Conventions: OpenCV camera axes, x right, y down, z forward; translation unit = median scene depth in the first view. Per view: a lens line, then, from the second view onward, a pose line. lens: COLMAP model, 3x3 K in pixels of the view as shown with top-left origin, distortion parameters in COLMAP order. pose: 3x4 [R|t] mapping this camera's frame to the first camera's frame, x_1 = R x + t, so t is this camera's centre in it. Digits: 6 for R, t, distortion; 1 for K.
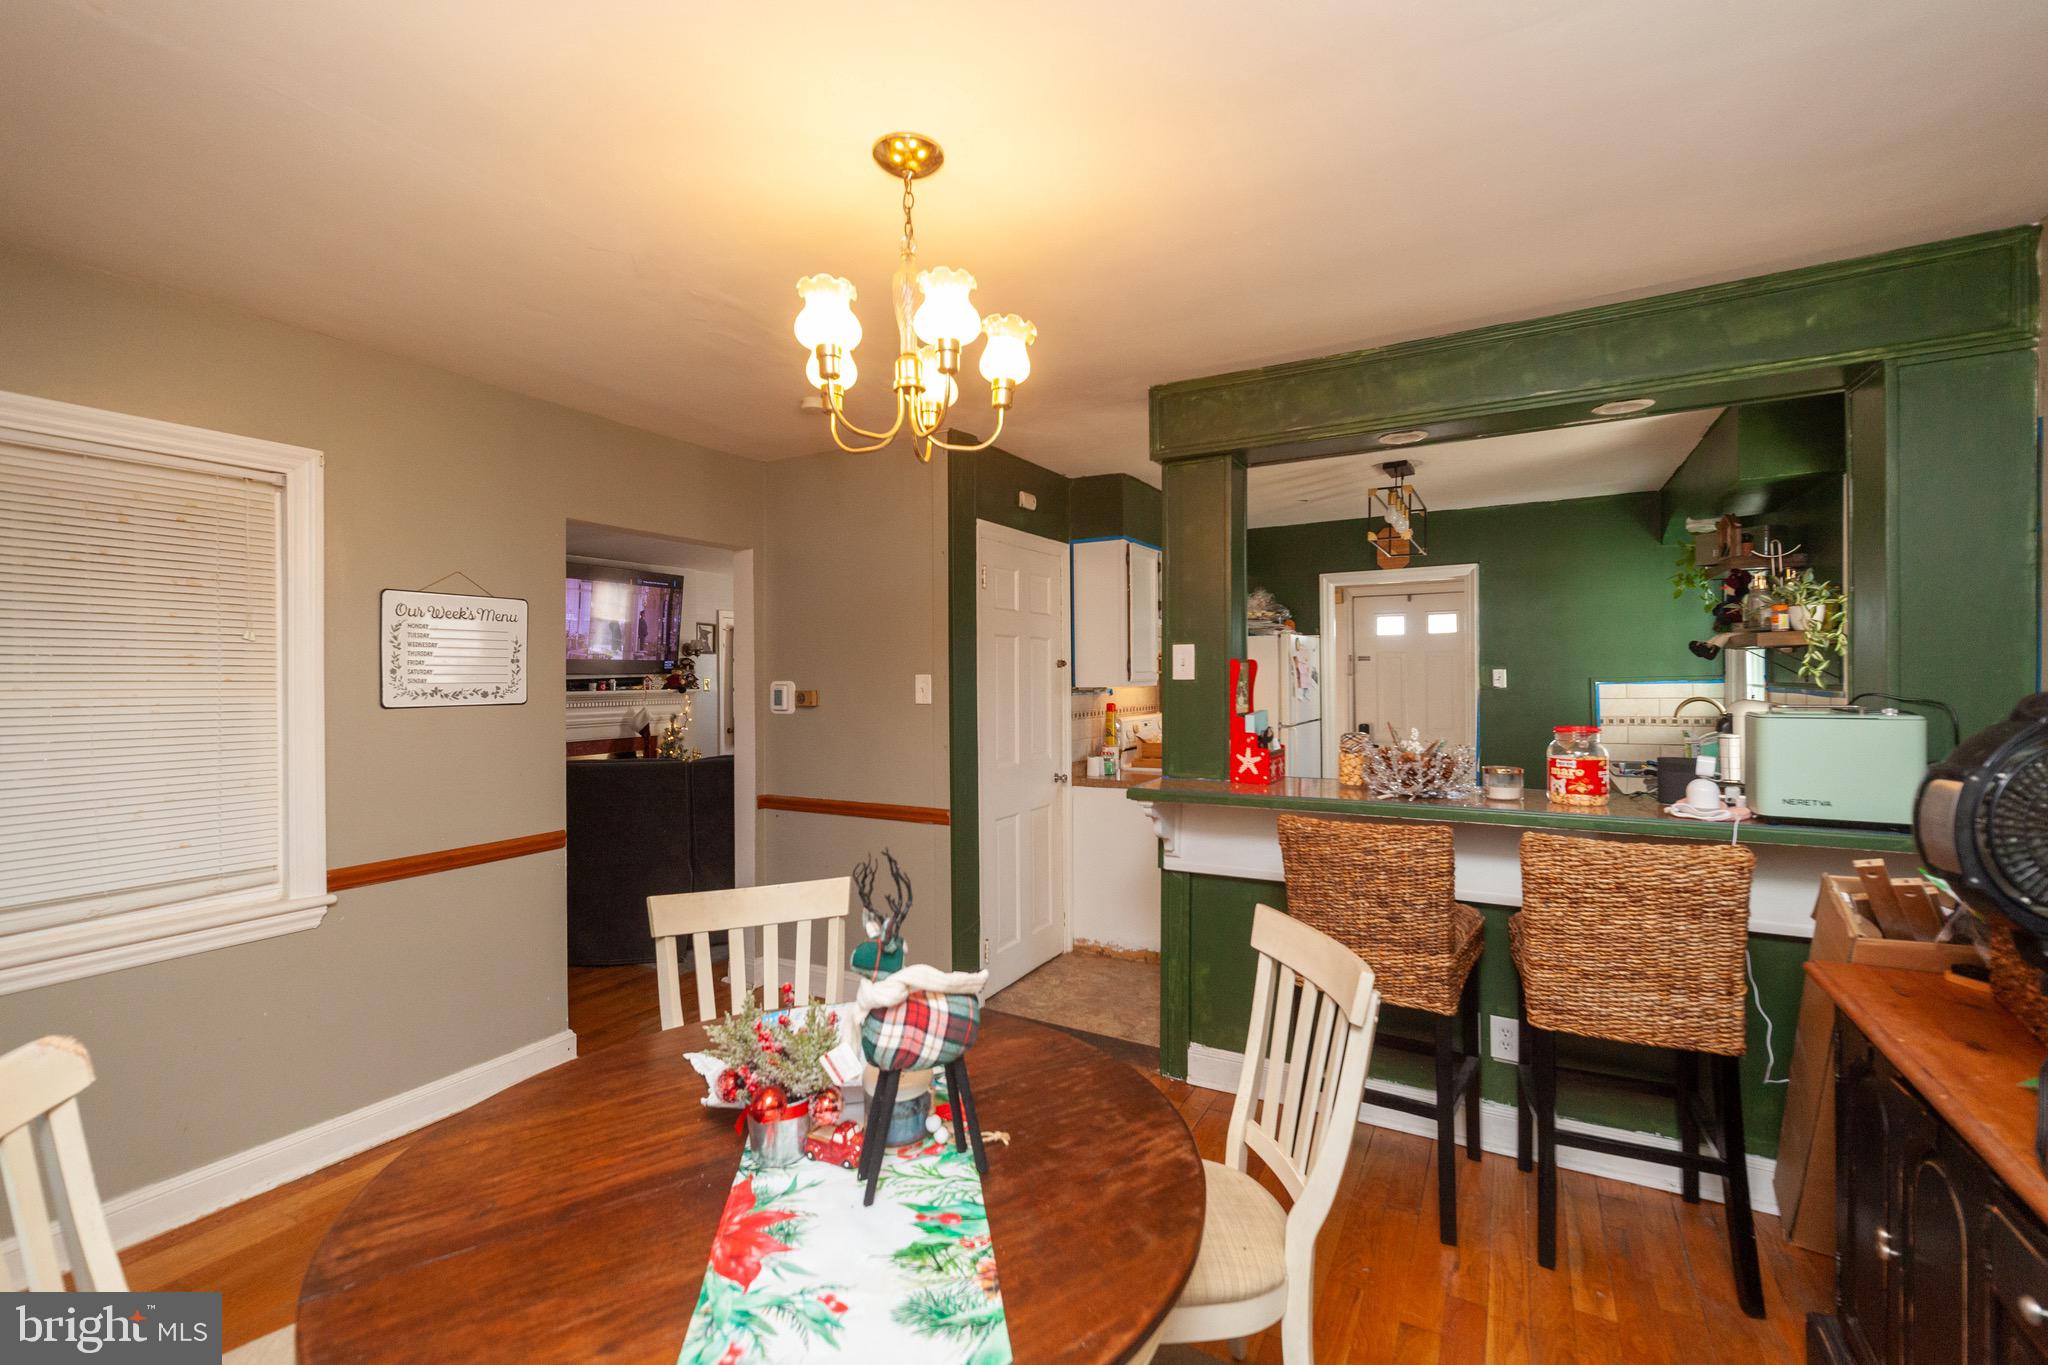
lens RADIAL K [[880.2, 0, 1022.0], [0, 880.2, 676.8], [0, 0, 1]] dist [0.007141, 0.000649]
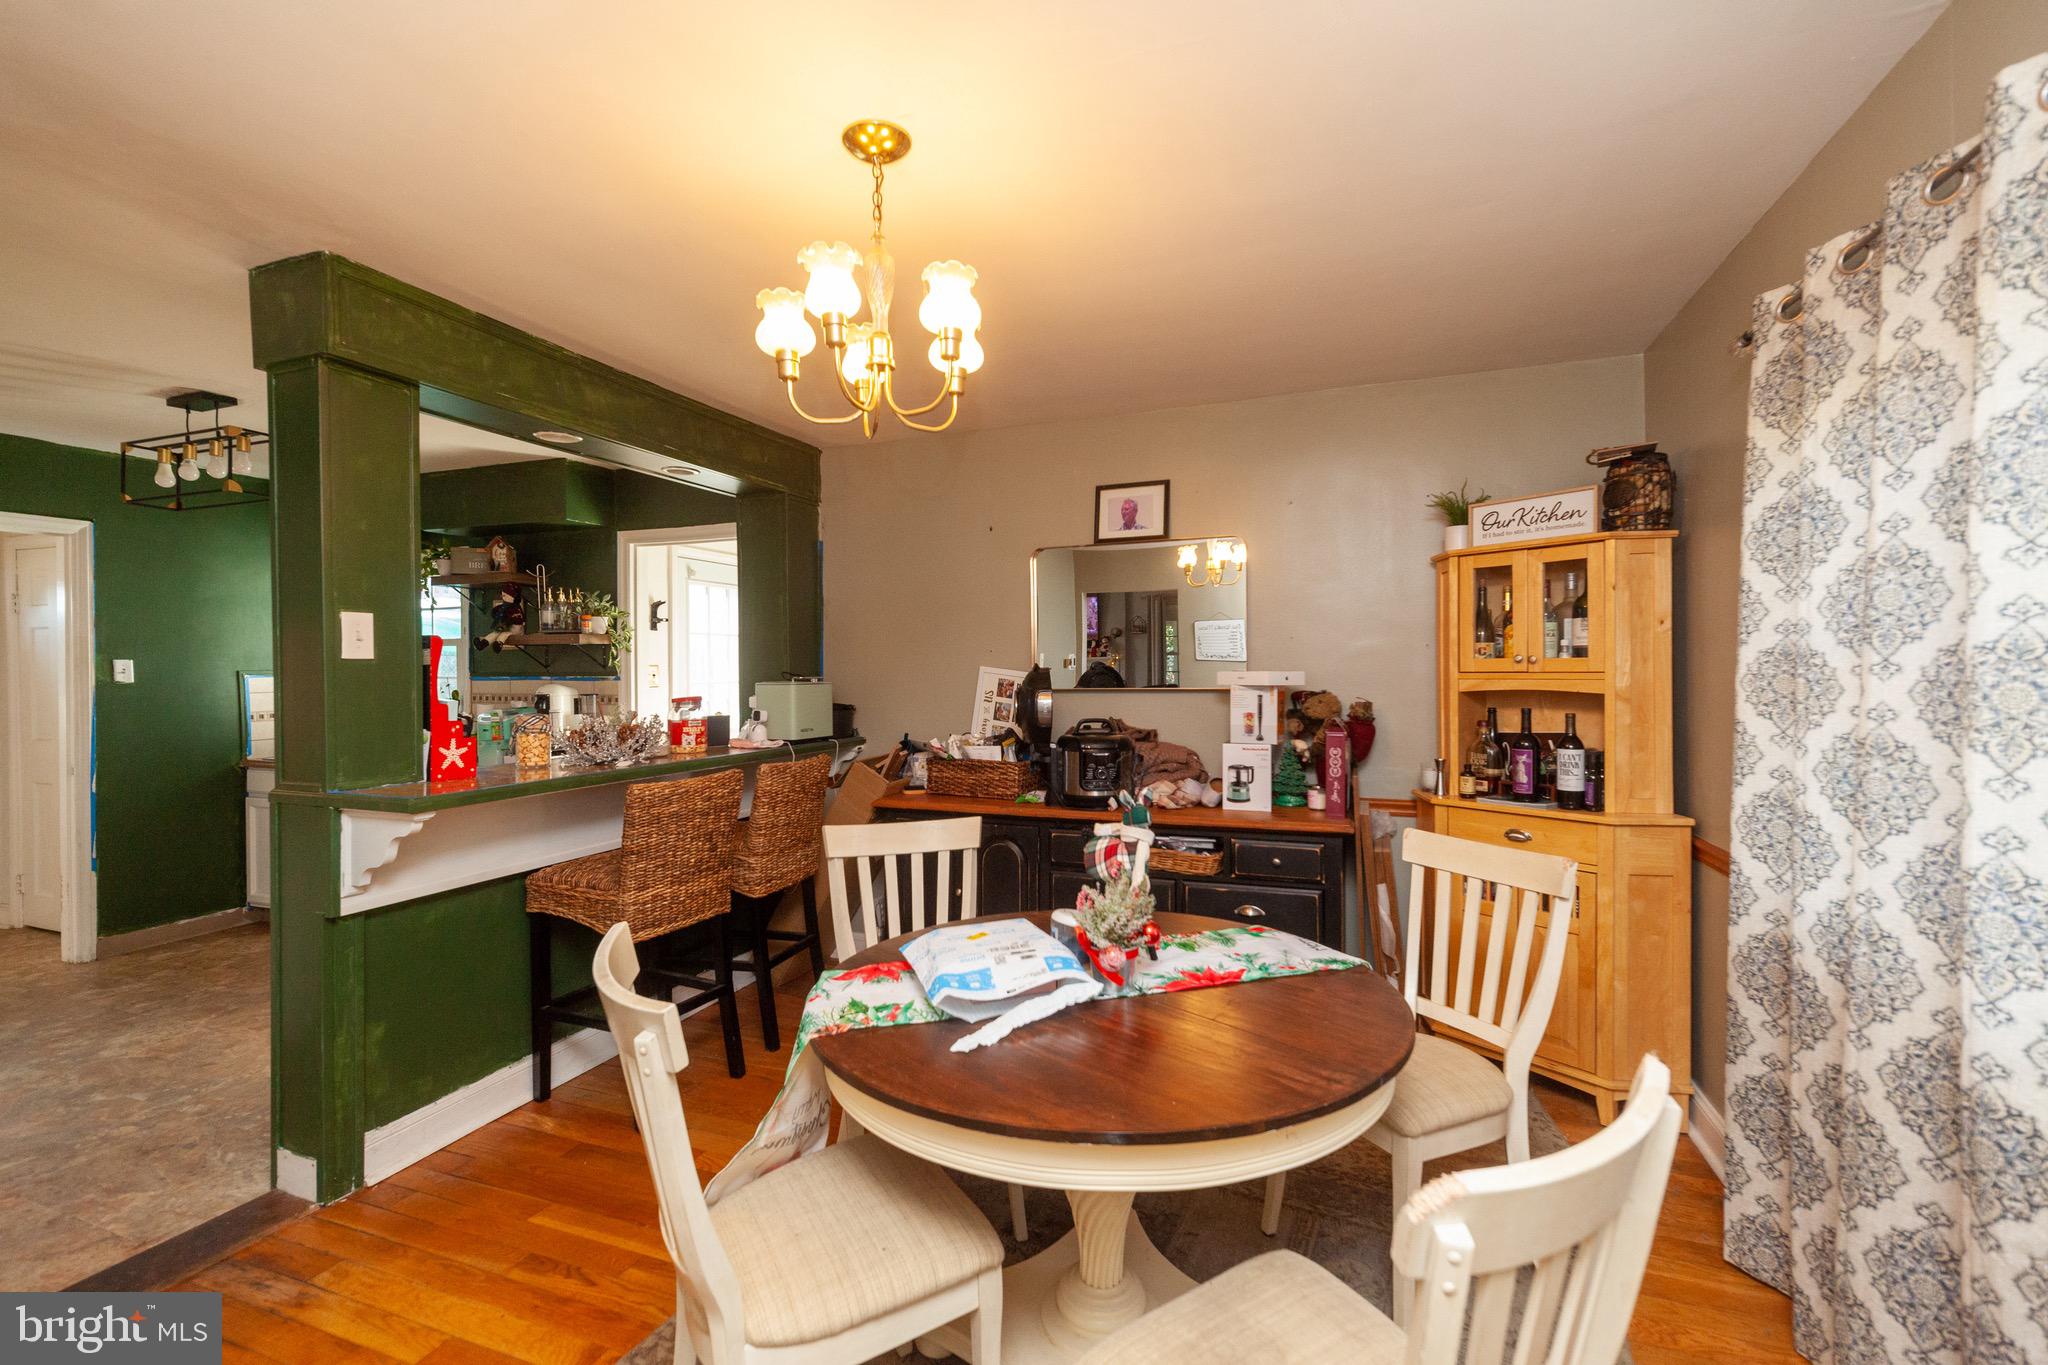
lens RADIAL K [[886.6, 0, 1025.0], [0, 886.6, 678.0], [0, 0, 1]] dist [0.006002, 0.001191]
pose [[-0.155421, 0.000097, 0.987848, -0.448992], [0.008328, 0.999965, 0.001212, 0.016193], [-0.987813, 0.008415, -0.155416, 0.376890]]
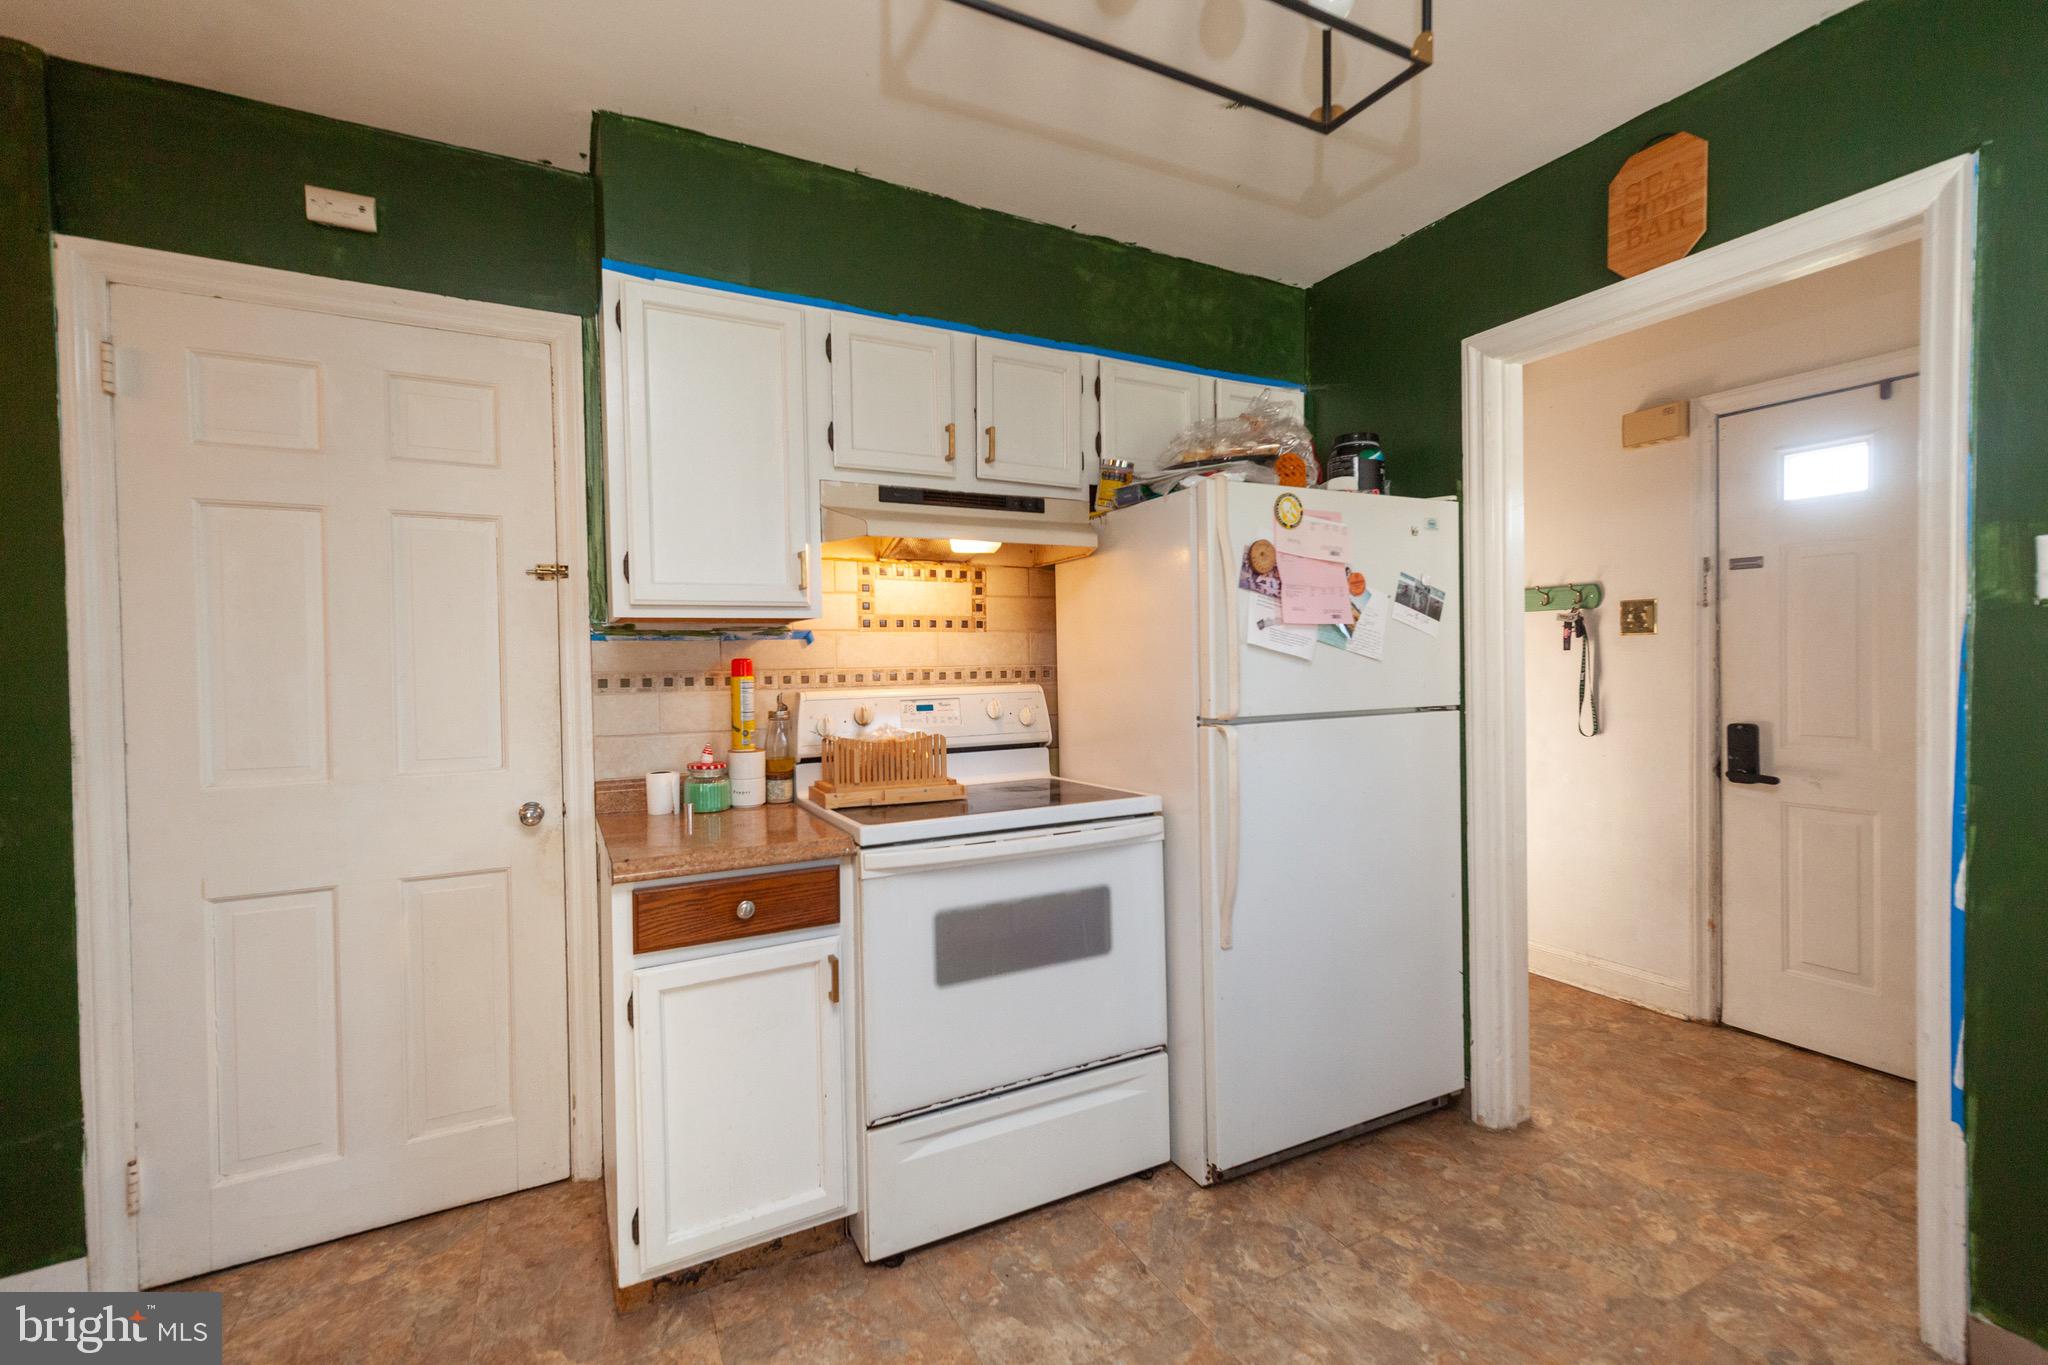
lens RADIAL K [[886.6, 0, 1025.0], [0, 886.6, 678.0], [0, 0, 1]] dist [0.006002, 0.001191]
pose [[0.840988, 0.006540, -0.541014, 0.499048], [0.006511, 0.999732, 0.022205, 0.031282], [0.541015, -0.022197, 0.840720, 0.715348]]
